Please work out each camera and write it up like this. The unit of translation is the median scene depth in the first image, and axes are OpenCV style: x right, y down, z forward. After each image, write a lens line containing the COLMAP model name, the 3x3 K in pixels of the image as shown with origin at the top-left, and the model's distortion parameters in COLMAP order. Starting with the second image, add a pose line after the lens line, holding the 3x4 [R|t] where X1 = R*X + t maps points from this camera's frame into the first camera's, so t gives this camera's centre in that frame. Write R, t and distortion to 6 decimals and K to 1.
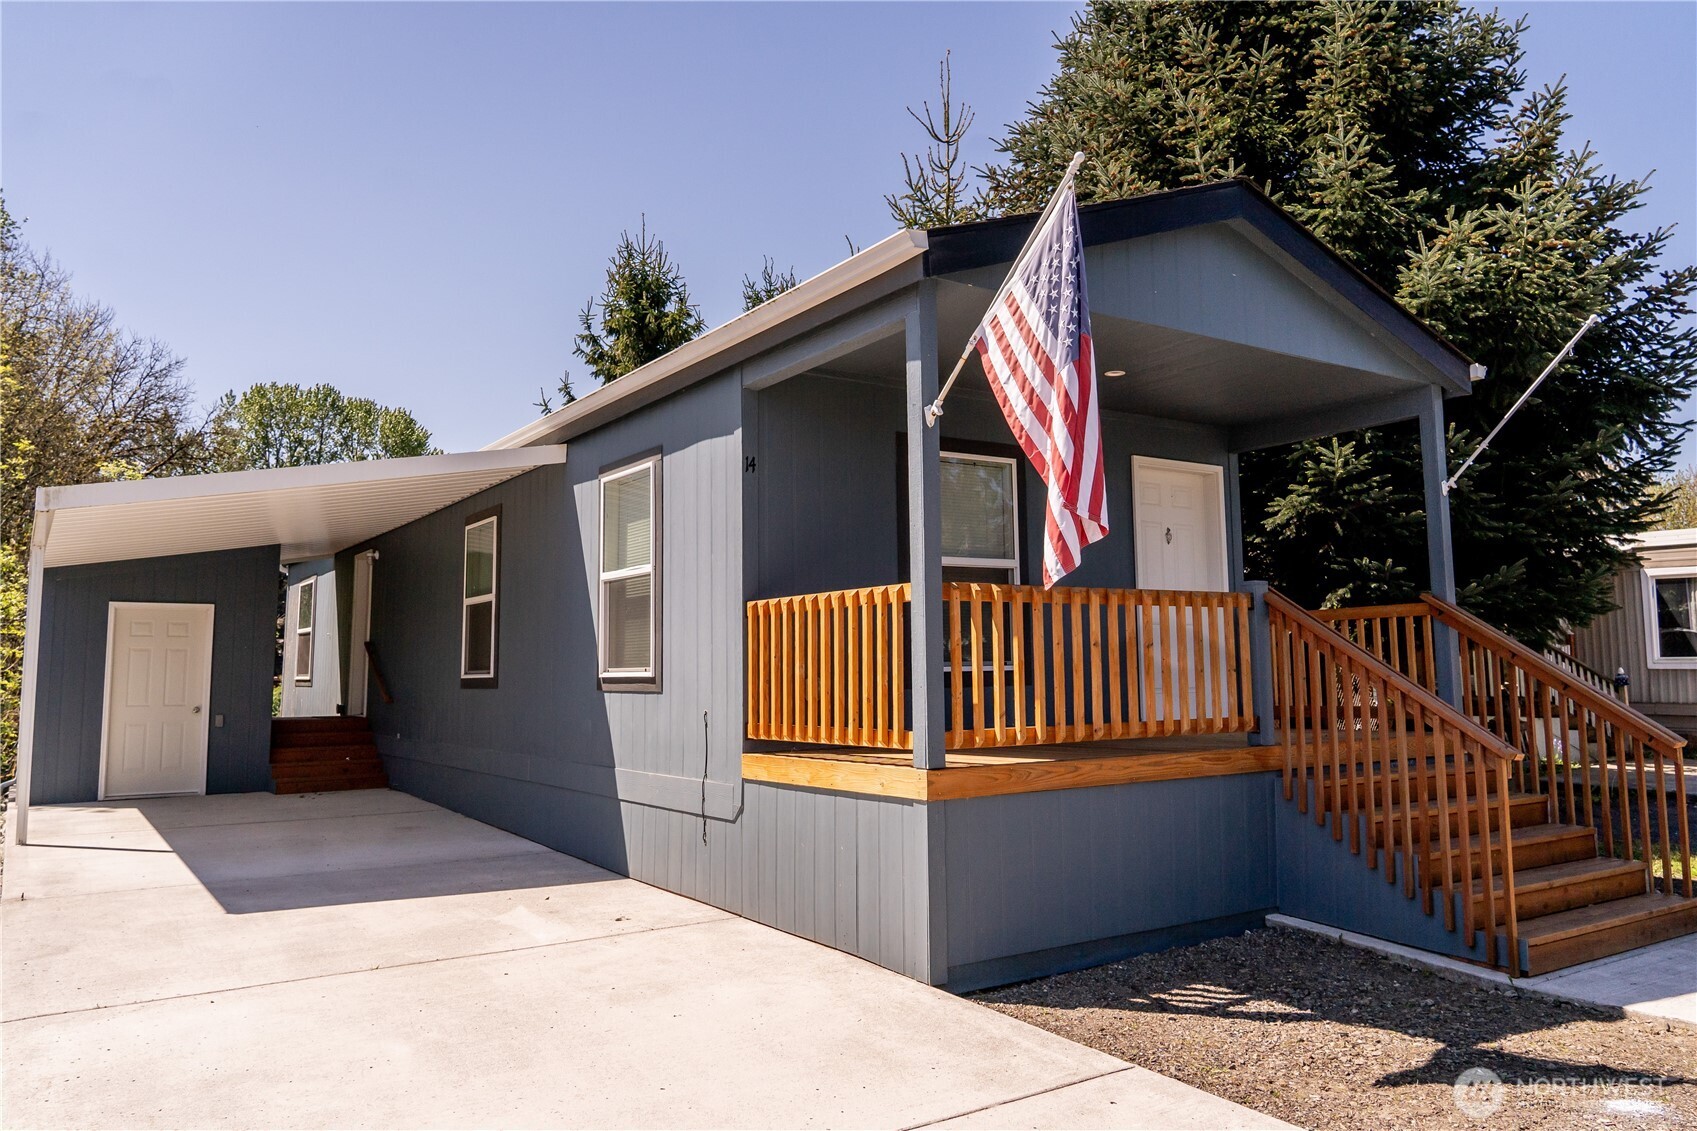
lens RADIAL K [[1241.1, 0, 854.9], [0, 1241.1, 516.7], [0, 0, 1]] dist [0.000789, -0.000022]
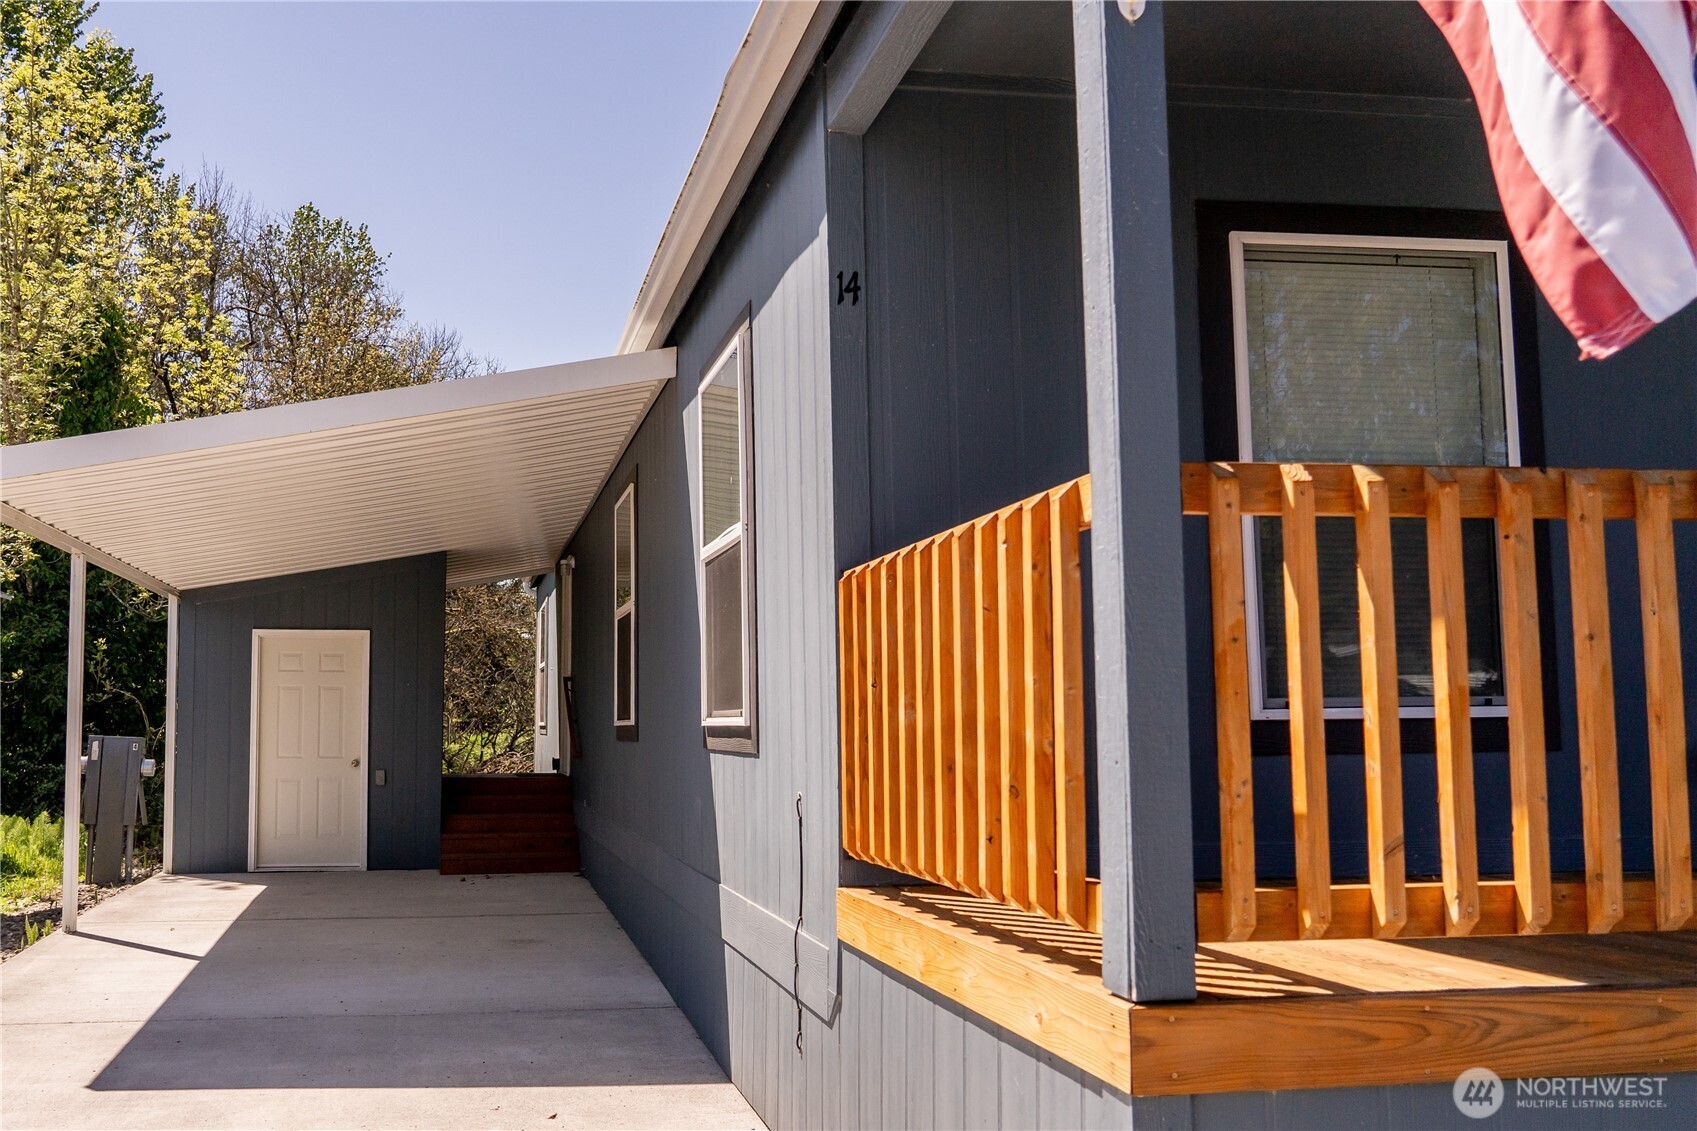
lens RADIAL K [[1461.7, 0, 641.1], [0, 1461.7, 600.6], [0, 0, 1]] dist [-0.010620, -0.001877]
pose [[0.894667, -0.031341, -0.445632, 0.091295], [0.050801, 0.998203, 0.031788, 0.055987], [0.443835, -0.051078, 0.894651, 0.446478]]
